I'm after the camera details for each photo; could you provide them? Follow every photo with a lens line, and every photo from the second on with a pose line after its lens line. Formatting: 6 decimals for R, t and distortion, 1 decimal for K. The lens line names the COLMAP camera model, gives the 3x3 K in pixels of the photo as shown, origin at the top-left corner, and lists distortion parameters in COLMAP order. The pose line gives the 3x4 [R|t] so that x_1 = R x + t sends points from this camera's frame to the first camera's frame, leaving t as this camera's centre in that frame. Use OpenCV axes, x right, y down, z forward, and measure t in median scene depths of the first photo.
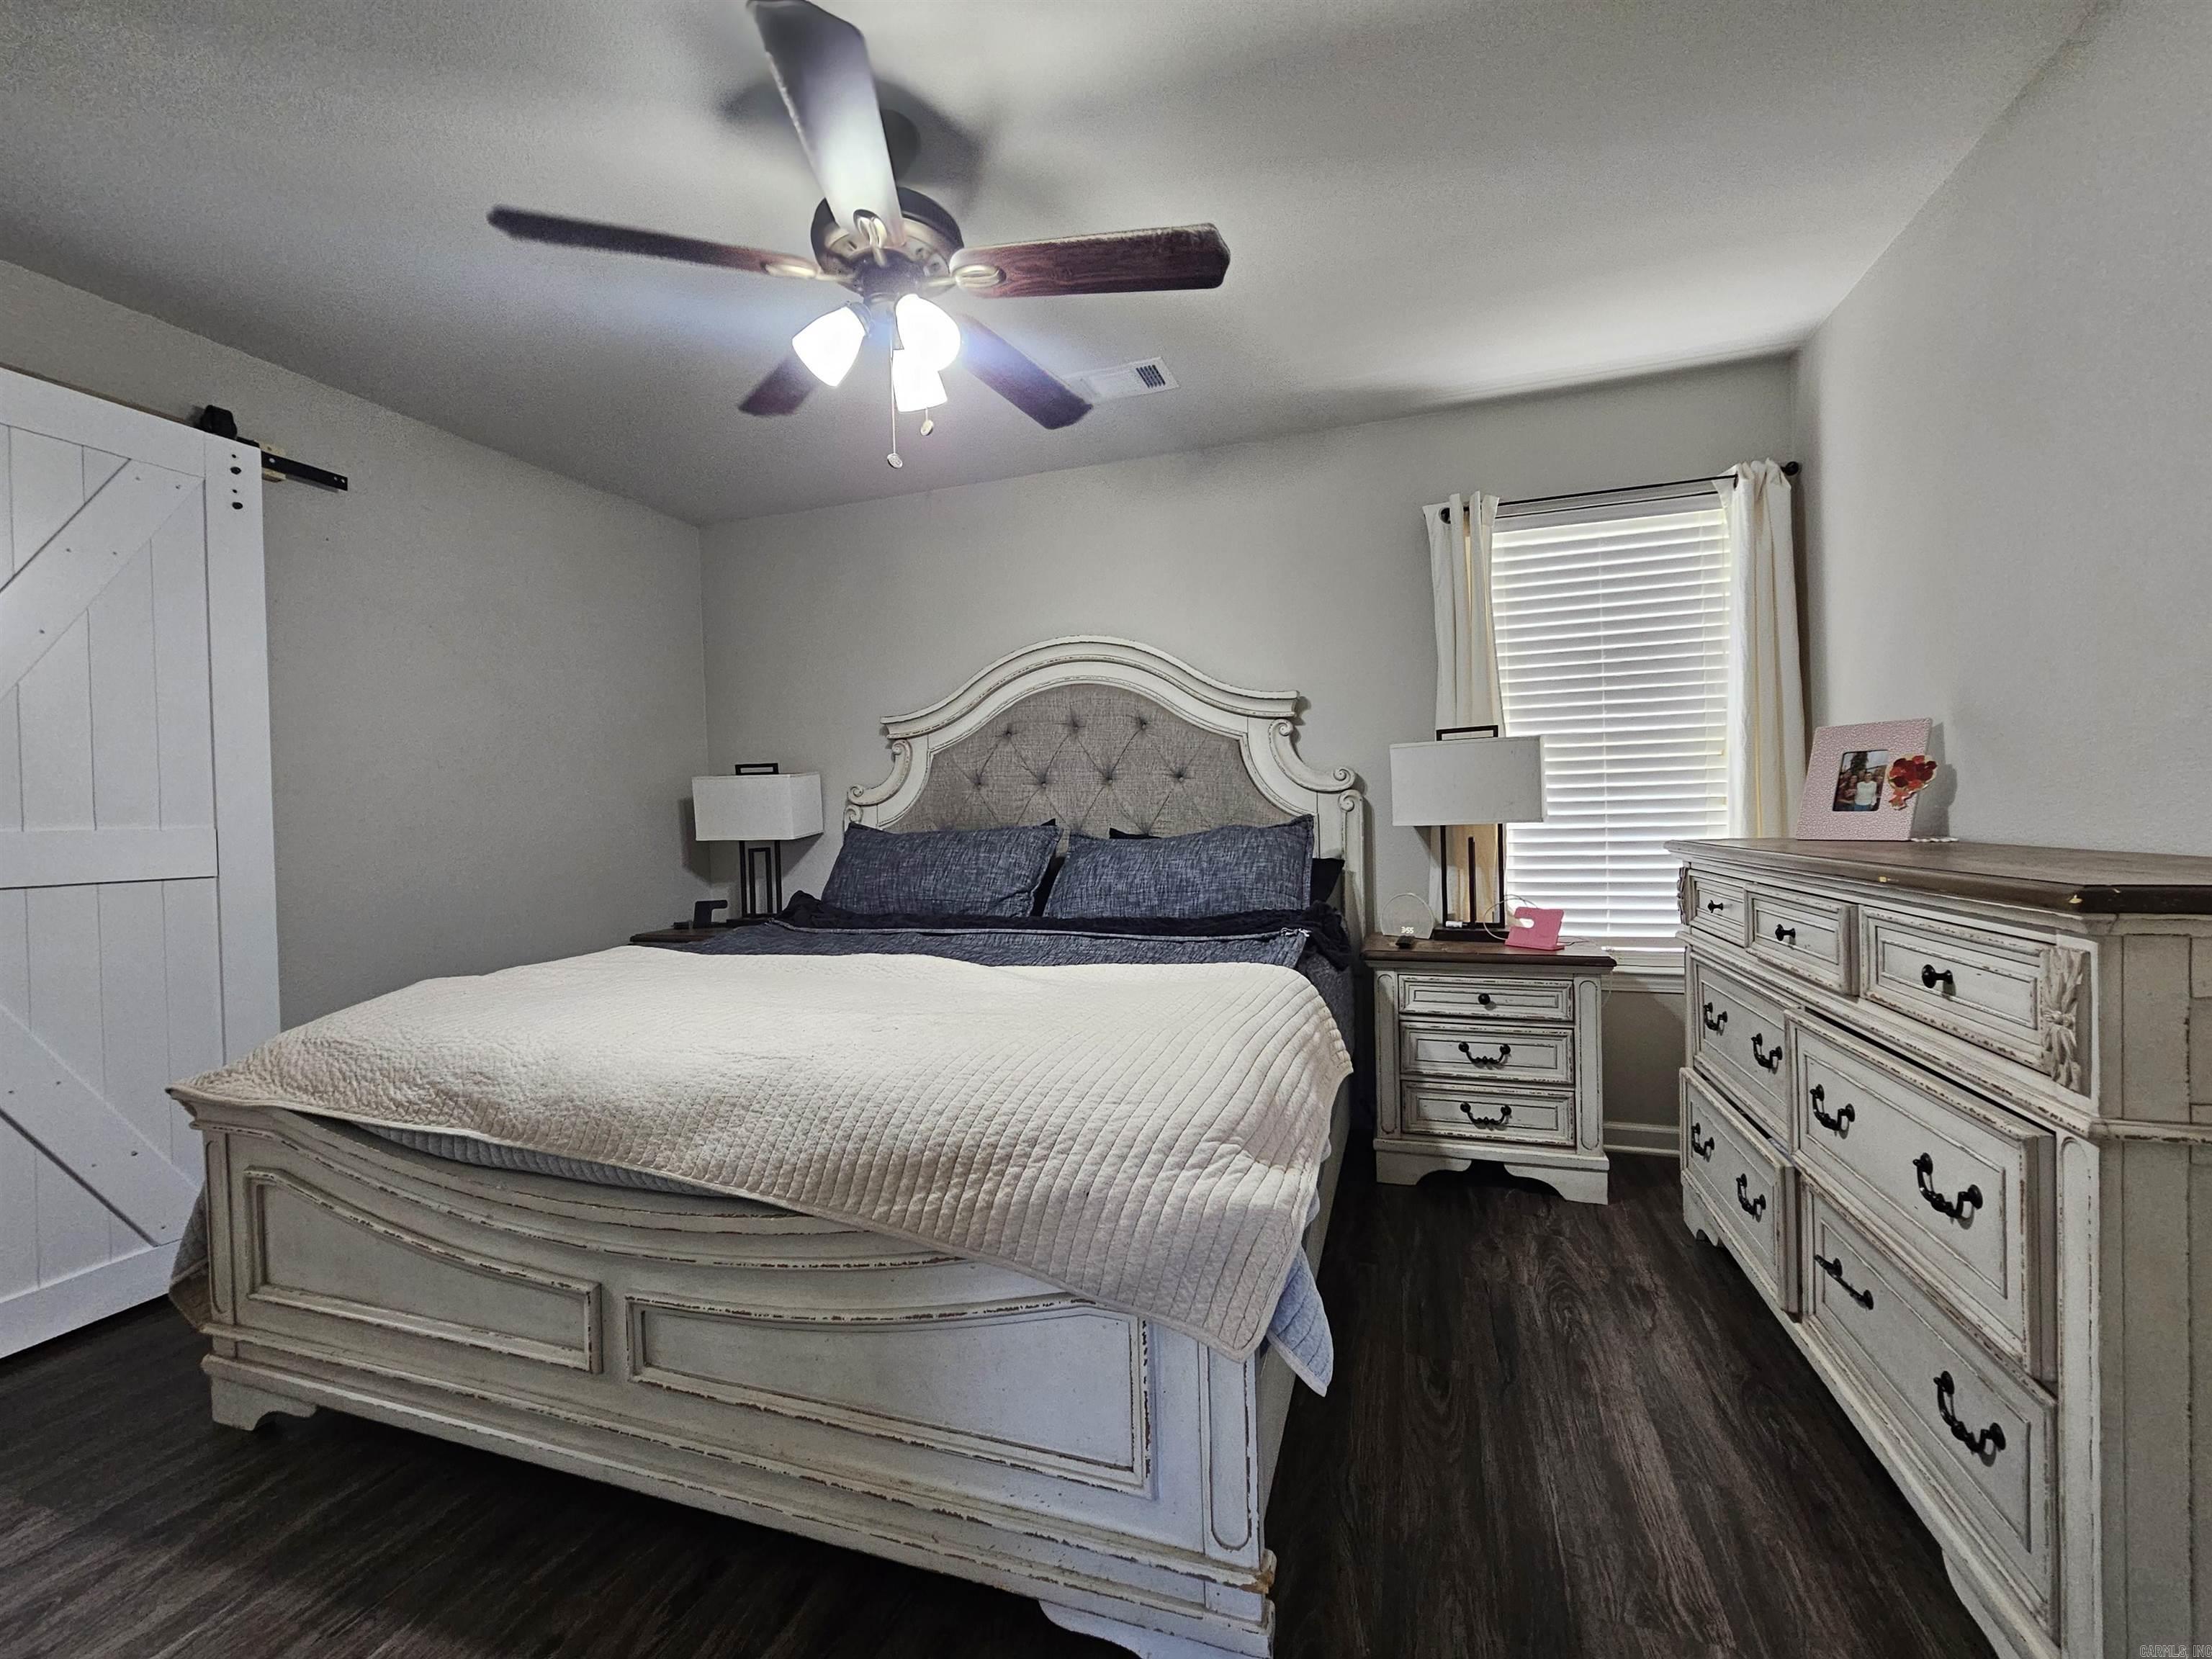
lens RADIAL K [[910.3, 0, 1107.8], [0, 910.3, 828.2], [0, 0, 1]] dist [-0.004755, 0.001248]
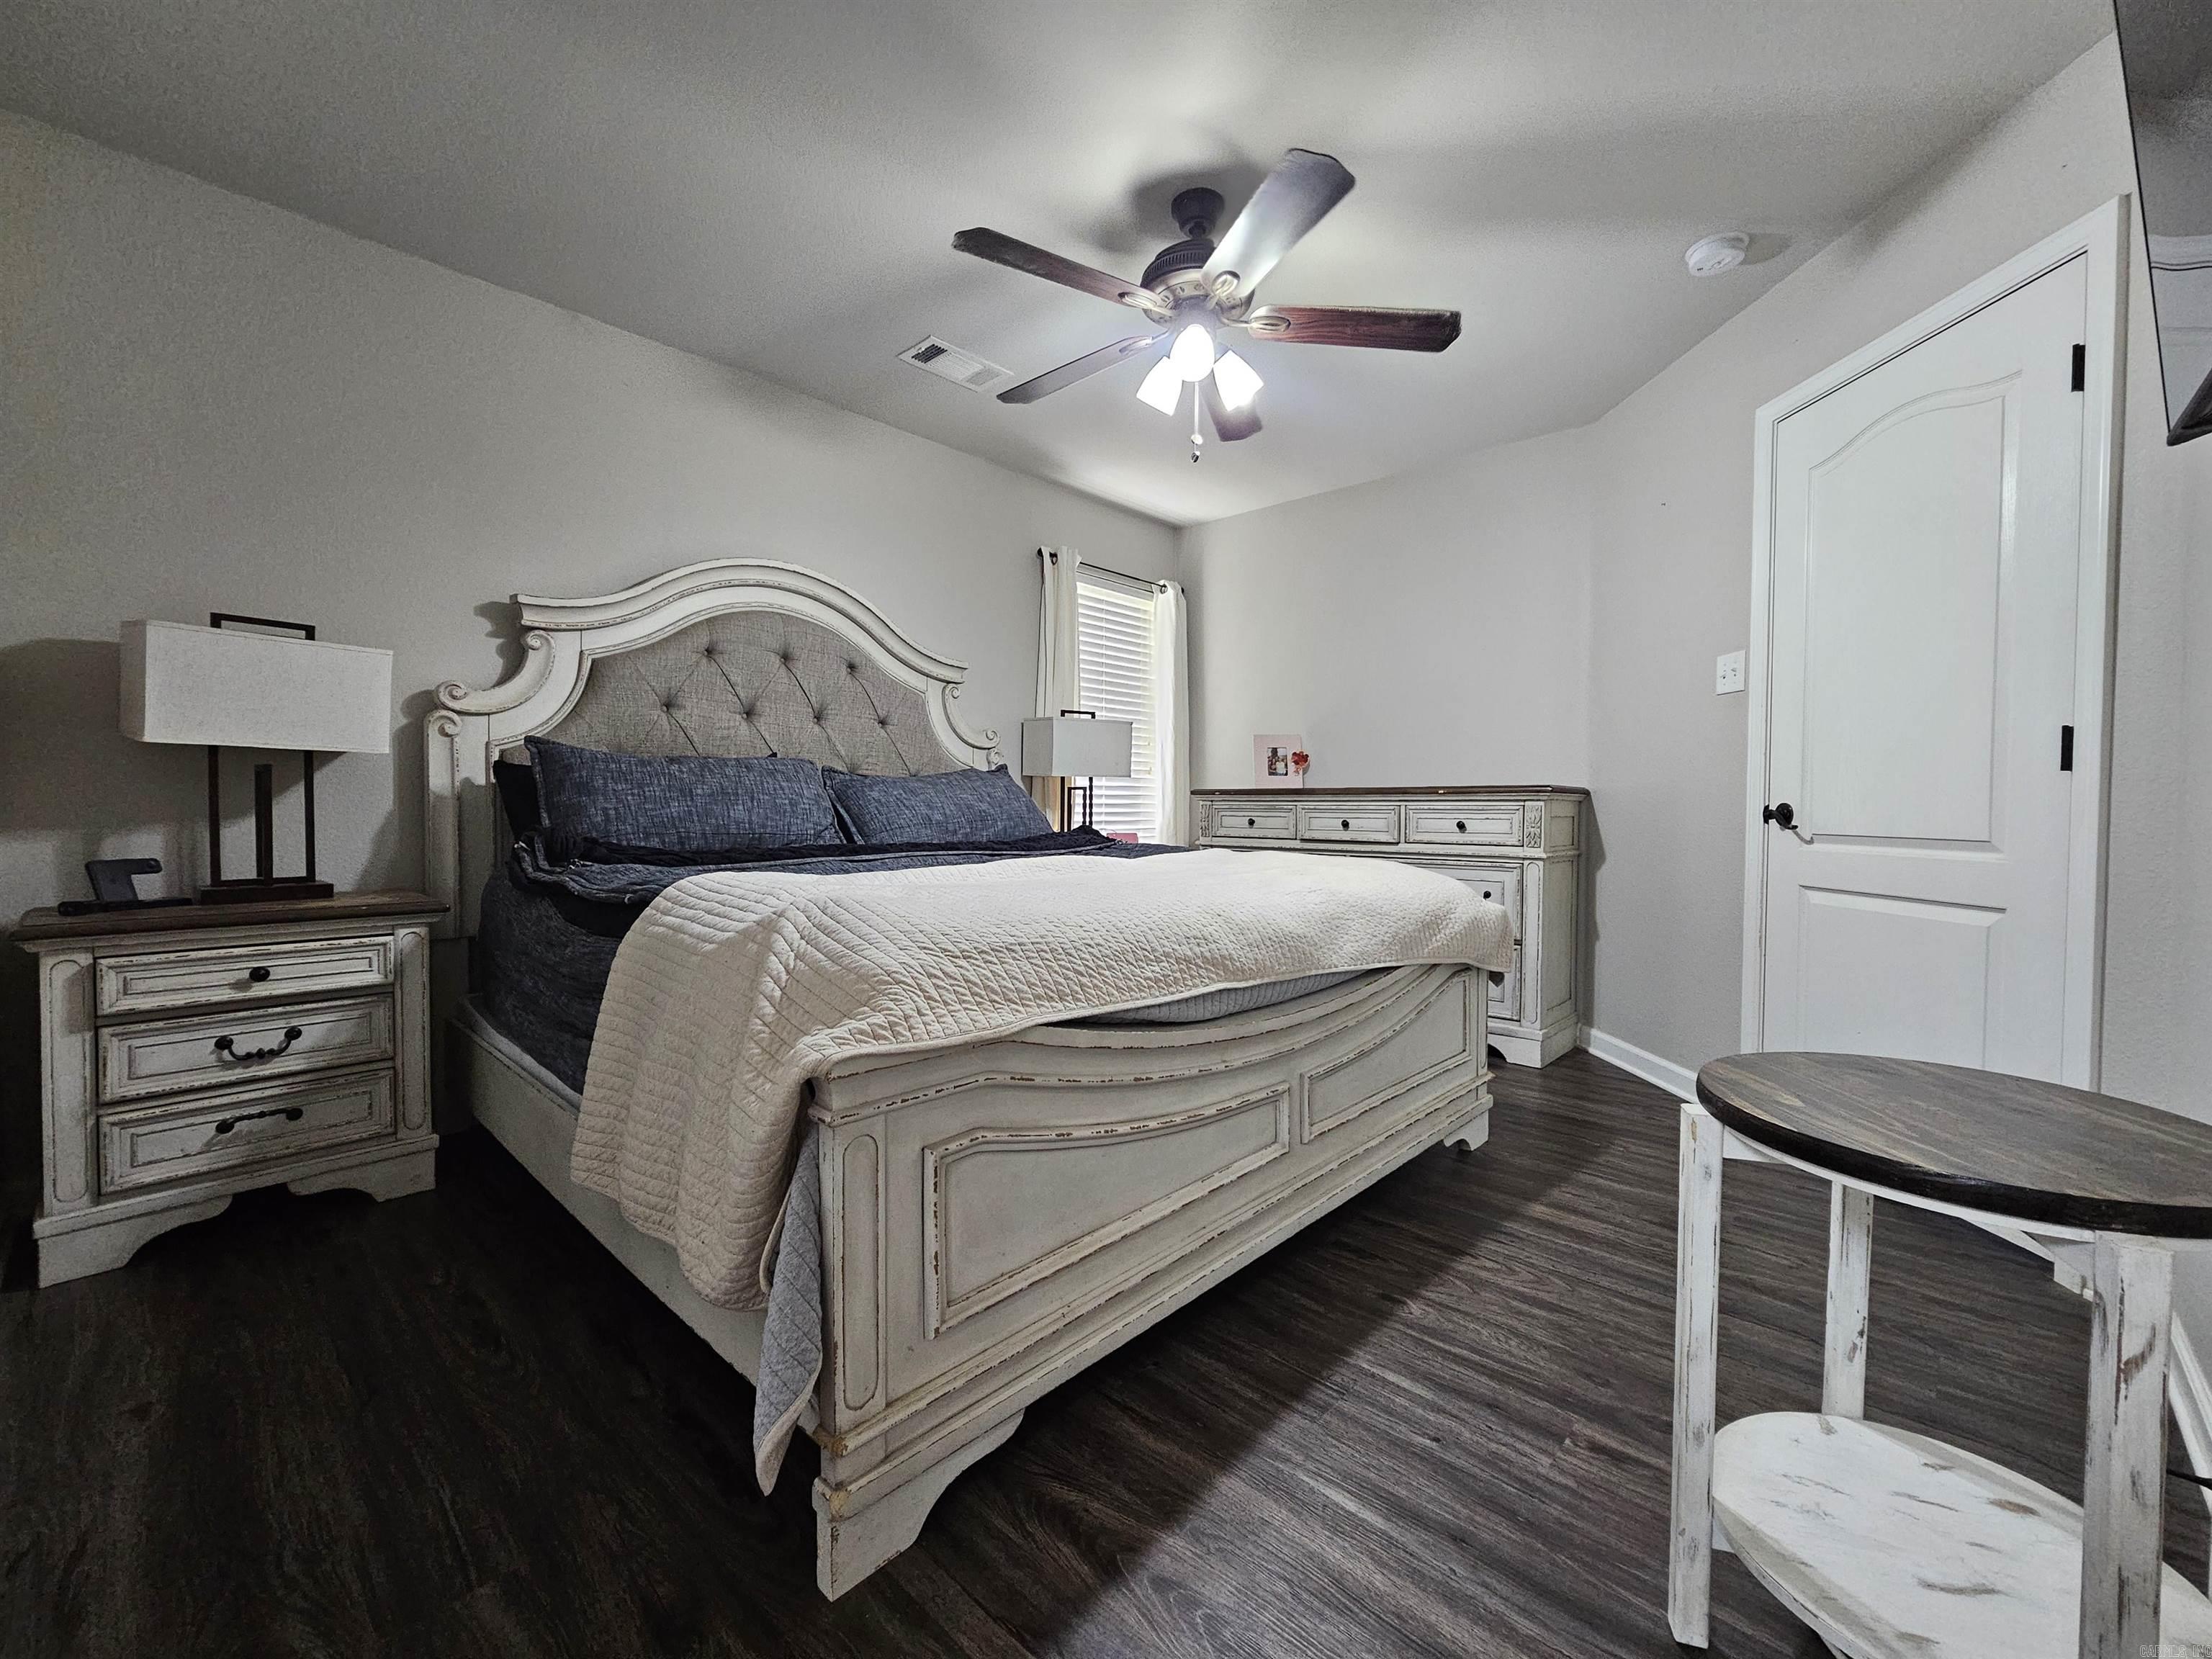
lens RADIAL K [[910.3, 0, 1107.8], [0, 910.3, 828.2], [0, 0, 1]] dist [-0.004755, 0.001248]
pose [[0.414094, 0.006118, 0.910214, -1.243387], [-0.004269, 0.999979, -0.004780, 0.113397], [-0.910224, -0.001906, 0.414111, 0.490838]]
